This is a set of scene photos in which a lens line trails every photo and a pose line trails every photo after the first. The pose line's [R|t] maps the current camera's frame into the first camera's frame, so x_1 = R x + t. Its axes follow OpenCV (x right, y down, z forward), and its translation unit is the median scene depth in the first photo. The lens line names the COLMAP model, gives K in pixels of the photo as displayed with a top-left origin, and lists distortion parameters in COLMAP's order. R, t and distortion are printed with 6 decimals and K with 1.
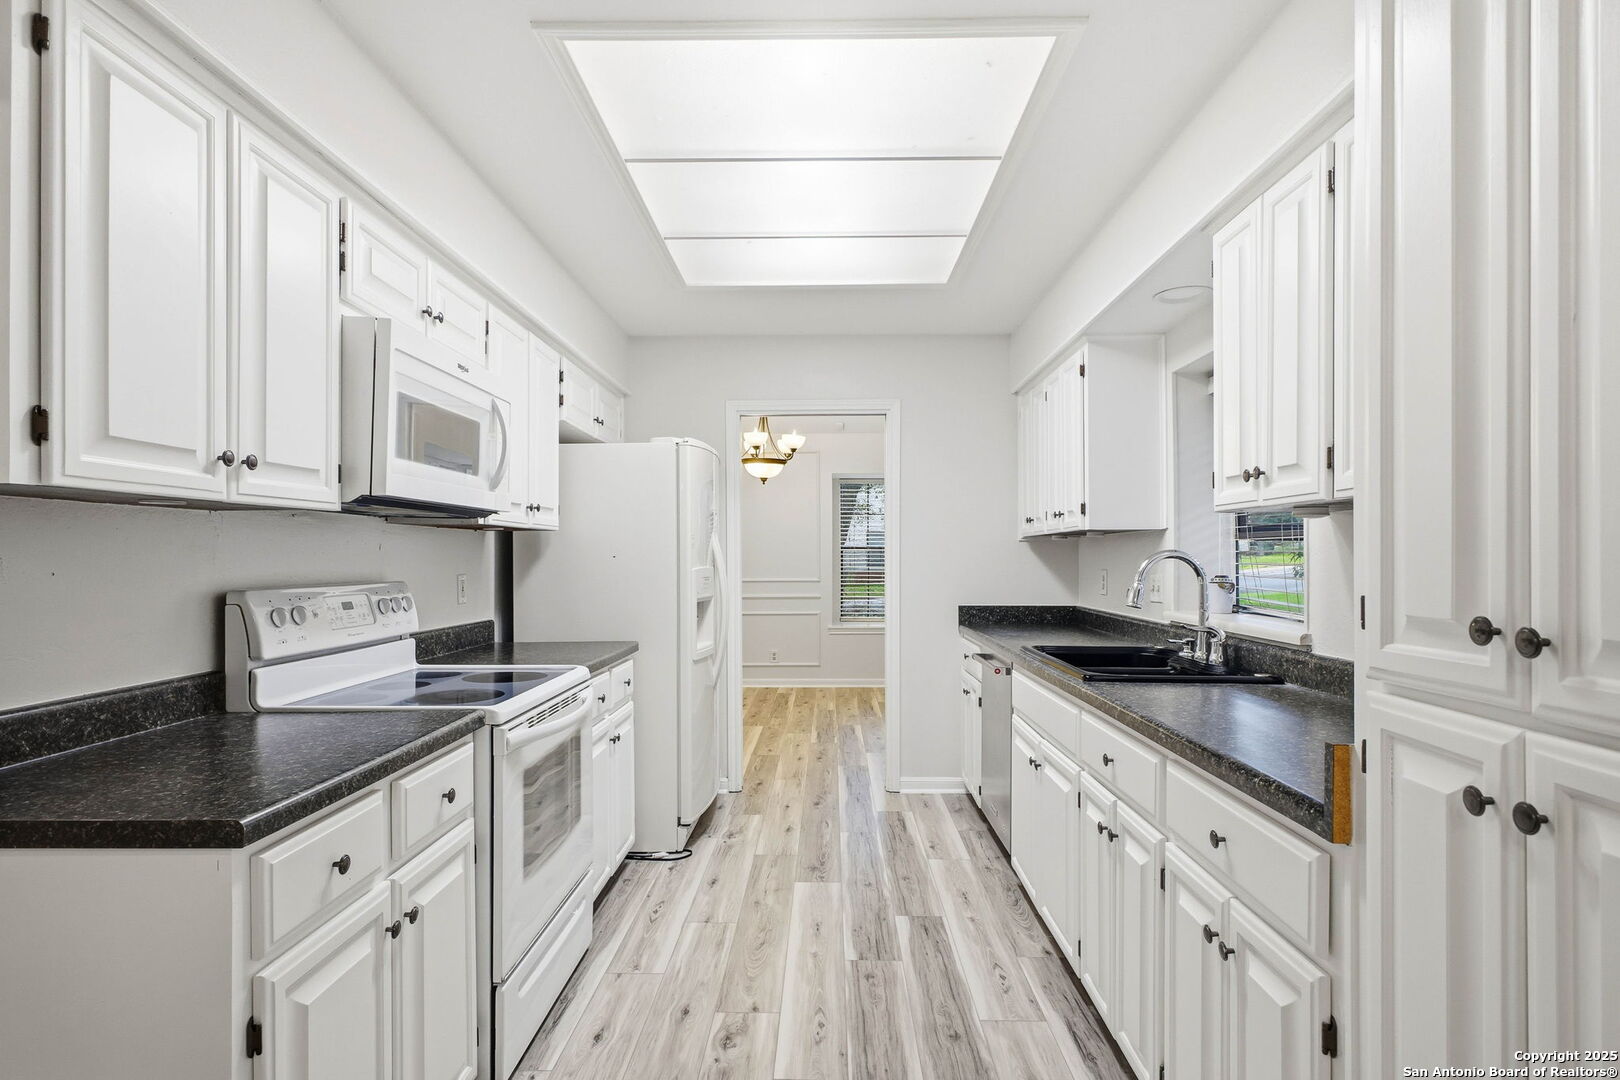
lens RADIAL K [[837.2, 0, 811.3], [0, 837.2, 550.3], [0, 0, 1]] dist [-0.000118, 0.000165]
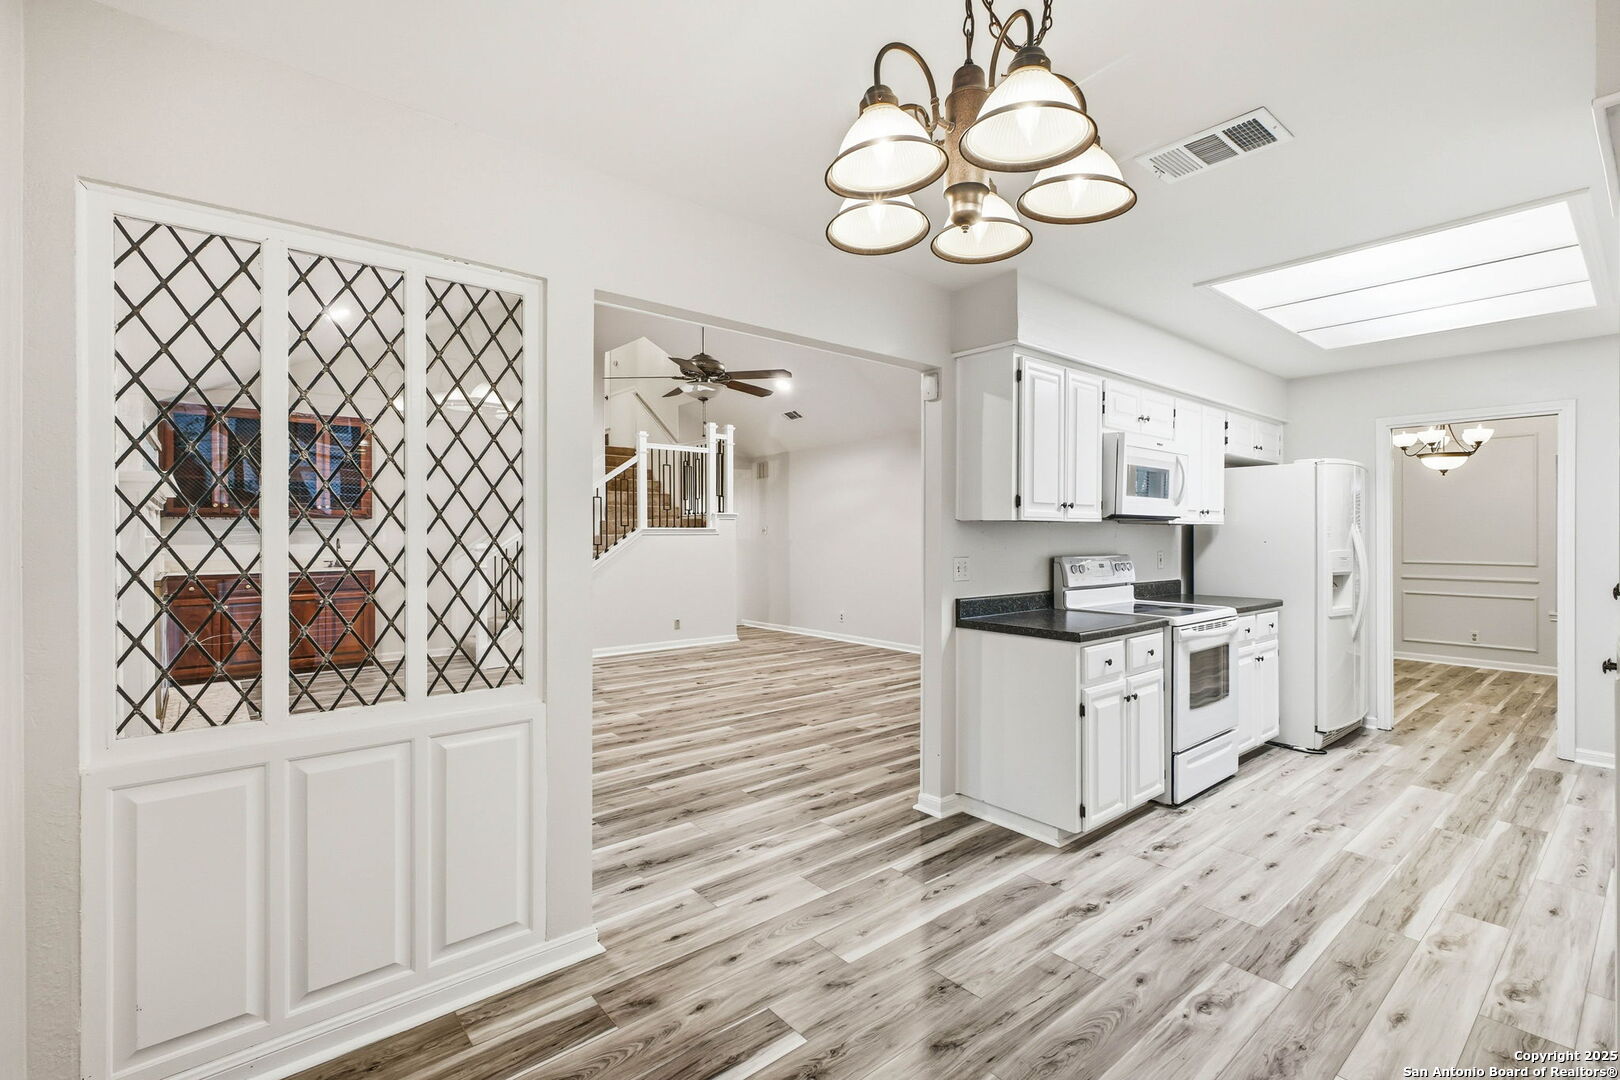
lens RADIAL K [[728.2, 0, 810.7], [0, 728.2, 534.5], [0, 0, 1]] dist [0.000377, 0.000260]
pose [[0.659392, 0.004576, -0.751785, 0.300528], [0.000294, 0.999980, 0.006344, -0.020722], [0.751799, -0.004404, 0.659378, -0.676613]]
